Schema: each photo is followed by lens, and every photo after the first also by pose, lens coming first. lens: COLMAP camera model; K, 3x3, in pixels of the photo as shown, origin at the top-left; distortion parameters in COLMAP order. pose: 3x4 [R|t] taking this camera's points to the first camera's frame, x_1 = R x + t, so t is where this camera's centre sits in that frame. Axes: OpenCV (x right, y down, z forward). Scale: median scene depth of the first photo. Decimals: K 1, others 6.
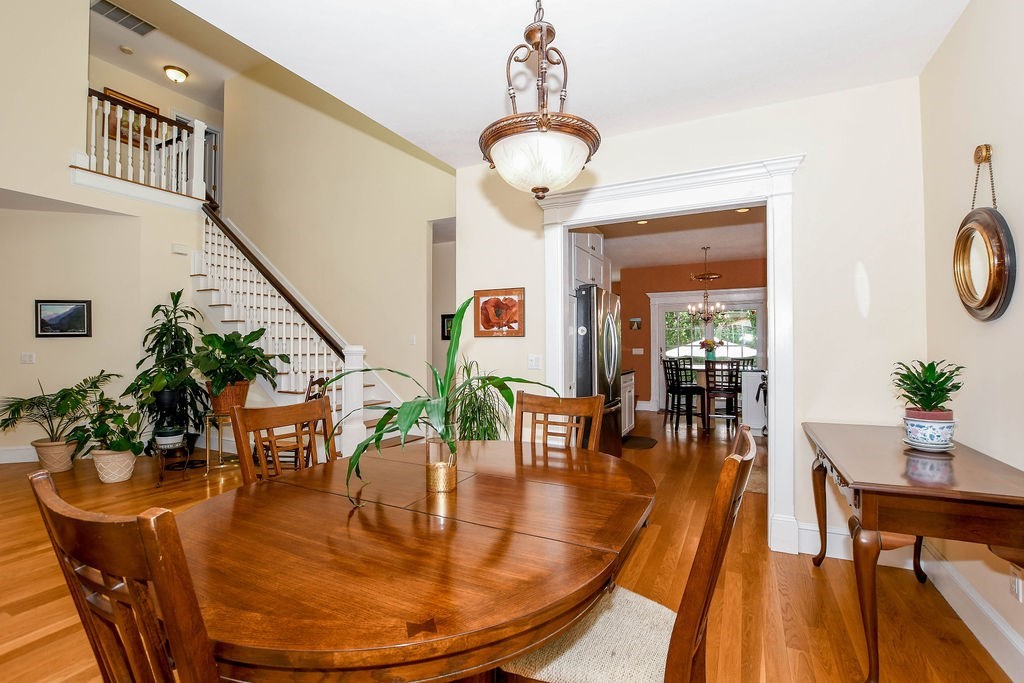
lens RADIAL K [[455.5, 0, 512.0], [0, 455.5, 341.5], [0, 0, 1]] dist [-0.003141, -0.000238]
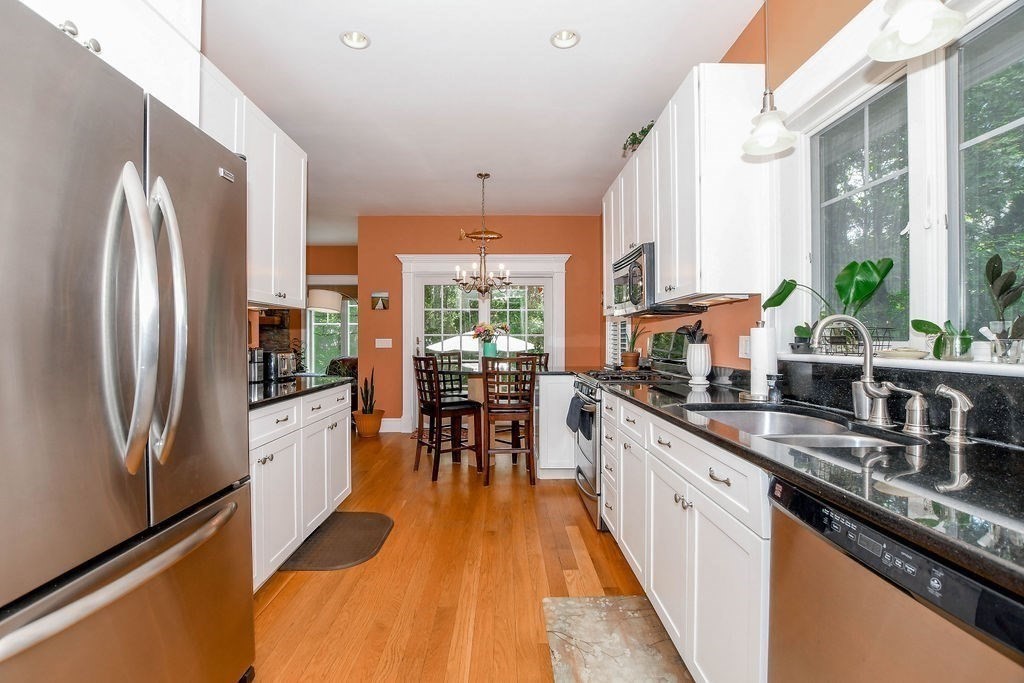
lens RADIAL K [[455.5, 0, 512.0], [0, 455.5, 341.5], [0, 0, 1]] dist [-0.003141, -0.000238]
pose [[0.882770, 0.001478, 0.469803, 0.176634], [-0.006569, 0.999936, 0.009198, 0.015561], [-0.469759, -0.011206, 0.882724, 0.449746]]
